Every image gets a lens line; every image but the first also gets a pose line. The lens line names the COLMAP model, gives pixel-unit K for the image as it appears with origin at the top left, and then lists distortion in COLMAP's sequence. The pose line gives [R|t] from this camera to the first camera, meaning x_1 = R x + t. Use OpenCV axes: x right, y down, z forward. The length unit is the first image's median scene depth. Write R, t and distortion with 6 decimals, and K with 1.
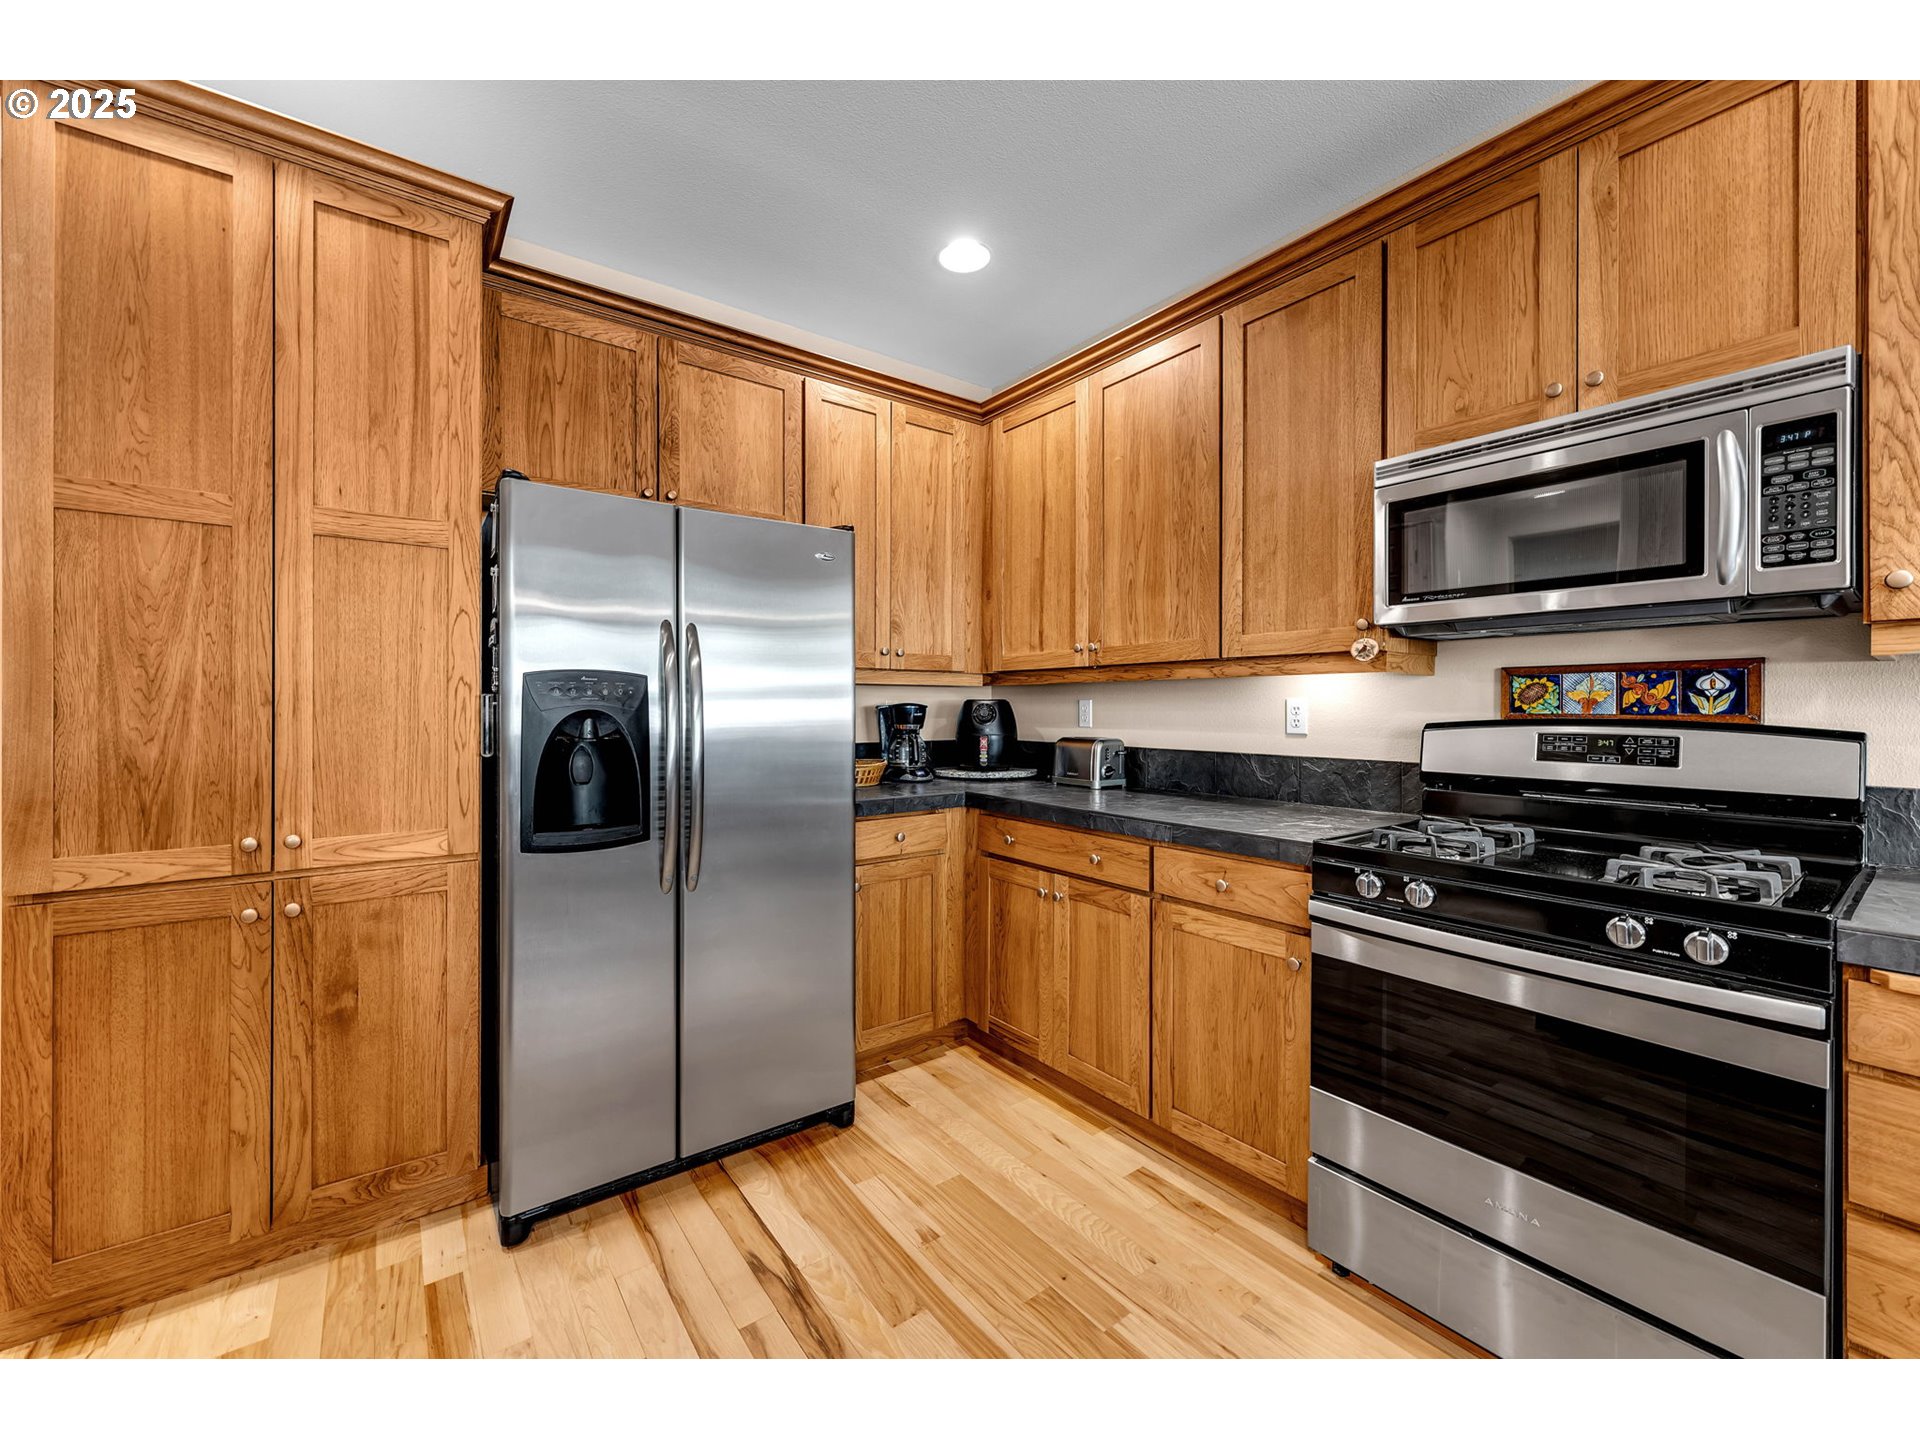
lens RADIAL K [[764.3, 0, 954.7], [0, 764.3, 707.4], [0, 0, 1]] dist [-0.000589, -0.000063]
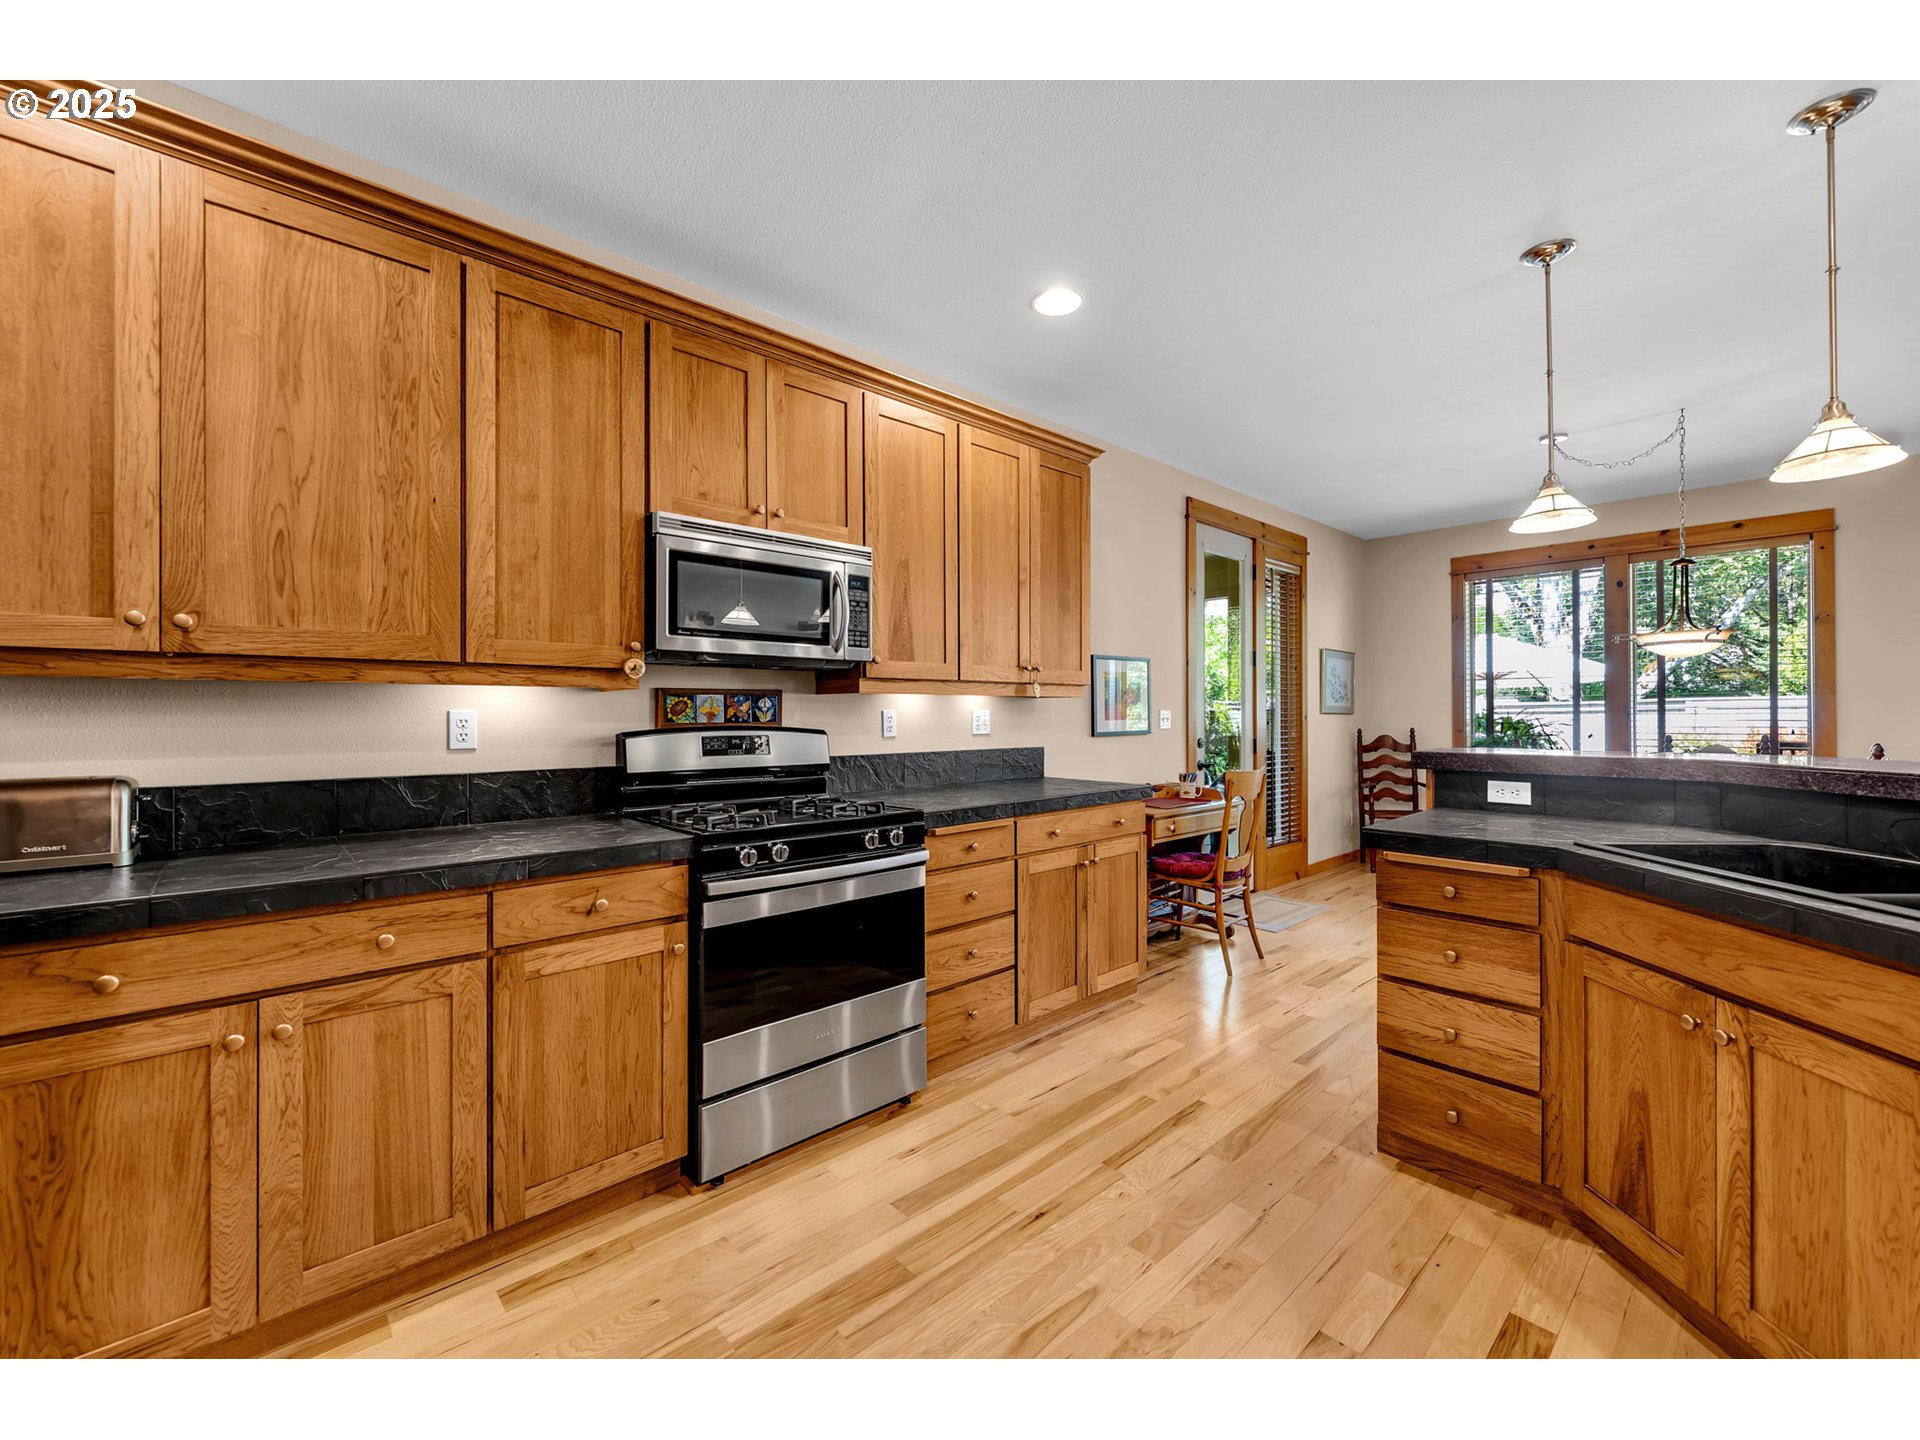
lens RADIAL K [[773.6, 0, 954.2], [0, 773.6, 713.1], [0, 0, 1]] dist [-0.002594, 0.000083]
pose [[-0.095944, 0.001056, 0.995386, -0.644026], [0.003356, 0.999994, -0.000737, -0.006735], [-0.995381, 0.003270, -0.095947, 0.628694]]
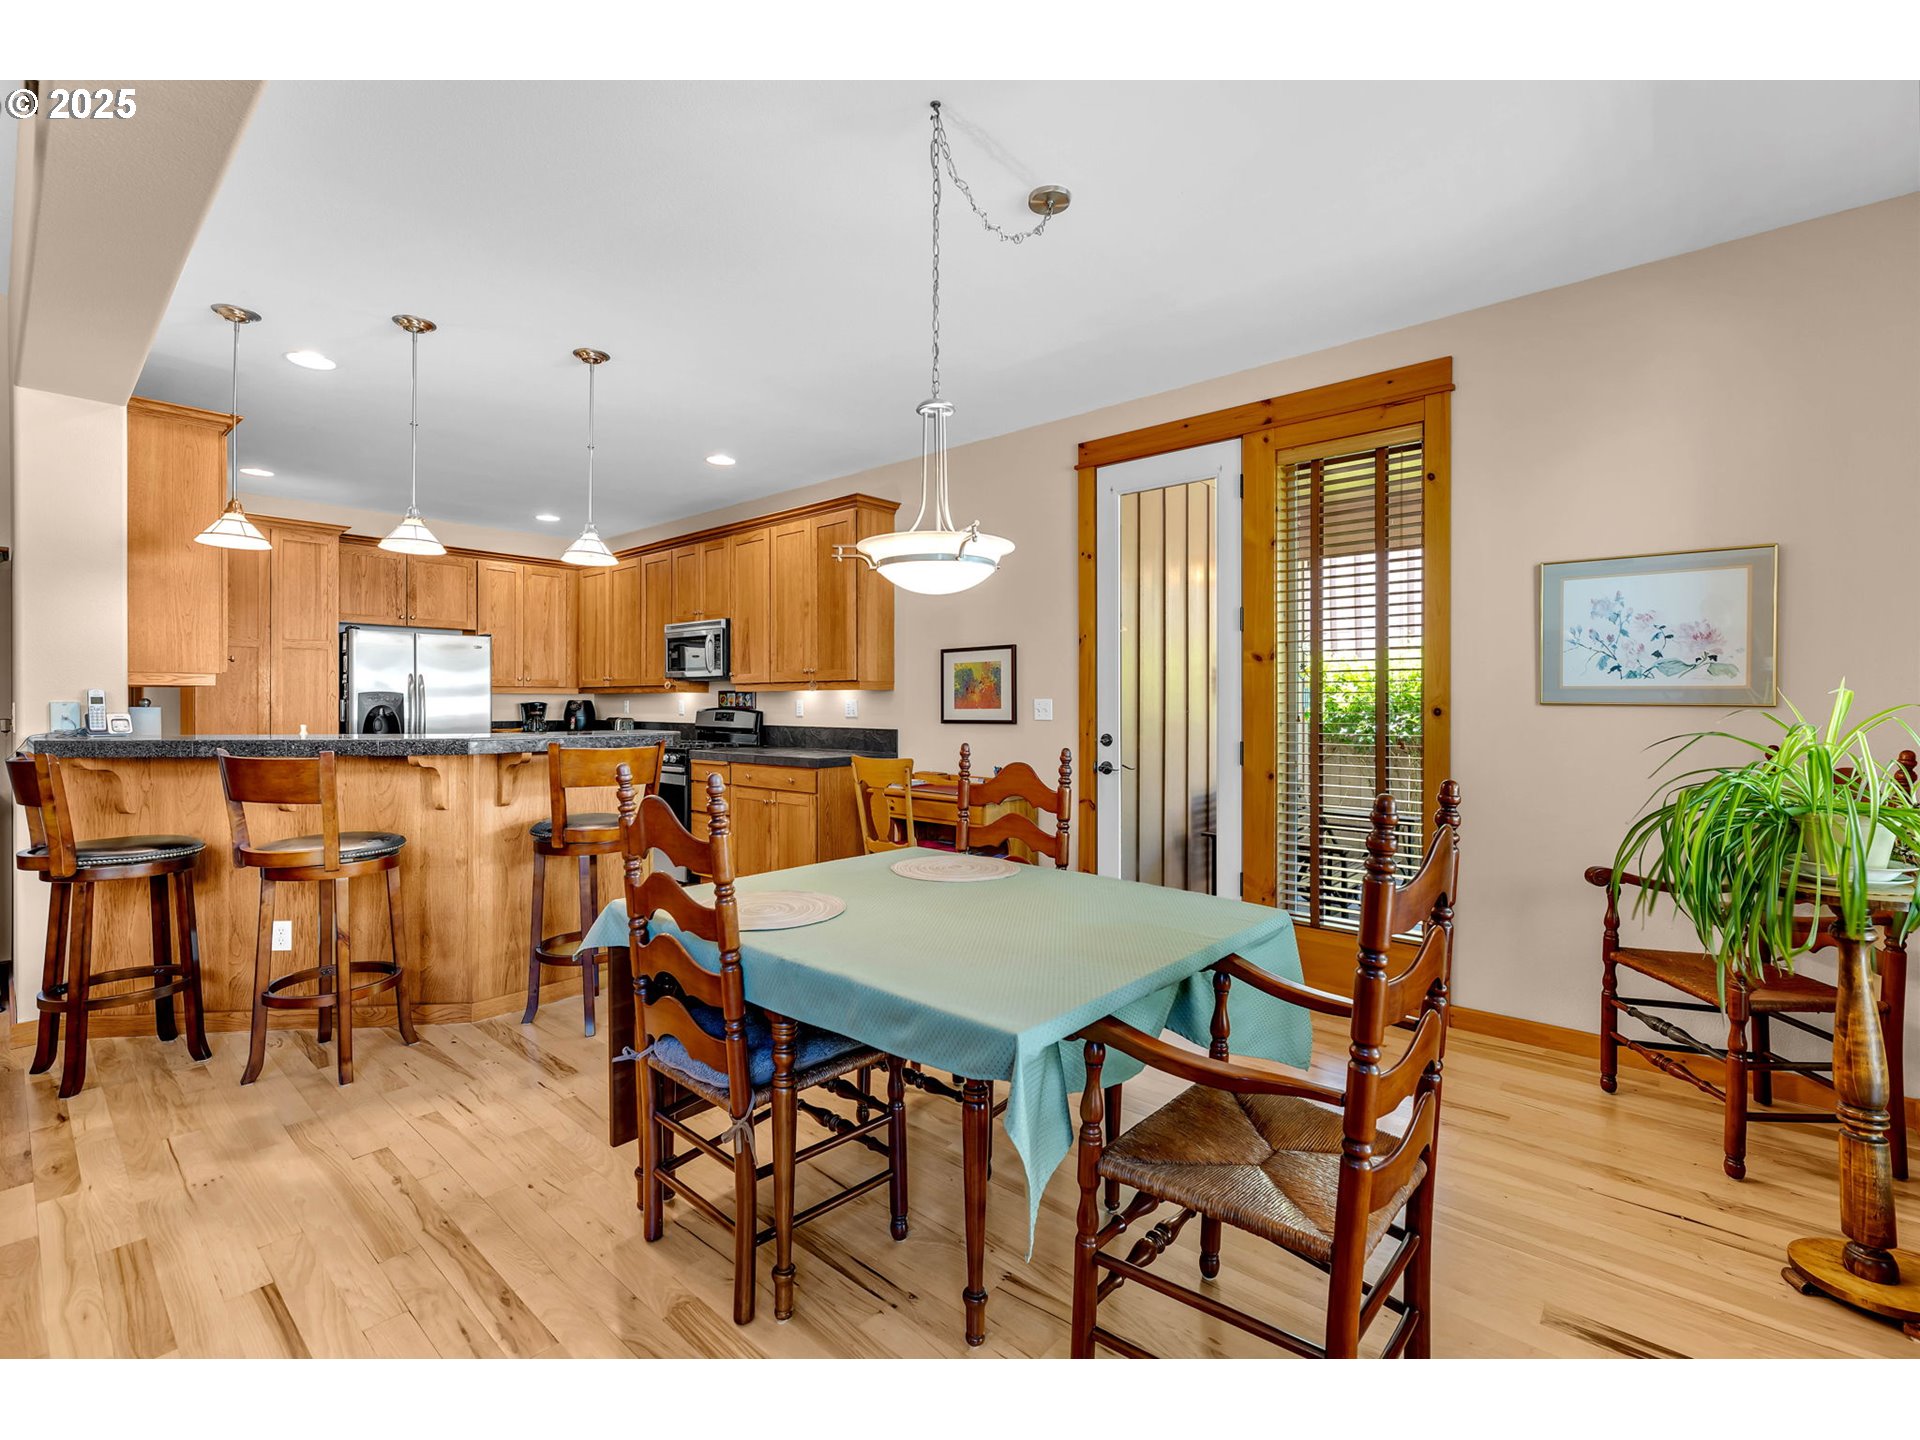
lens RADIAL K [[842.7, 0, 955.6], [0, 842.7, 704.7], [0, 0, 1]] dist [-0.002039, 0.000087]
pose [[0.977819, -0.000322, 0.209453, 0.938261], [-0.000012, 0.999999, 0.001595, -0.003246], [-0.209453, -0.001562, 0.977817, -2.460652]]
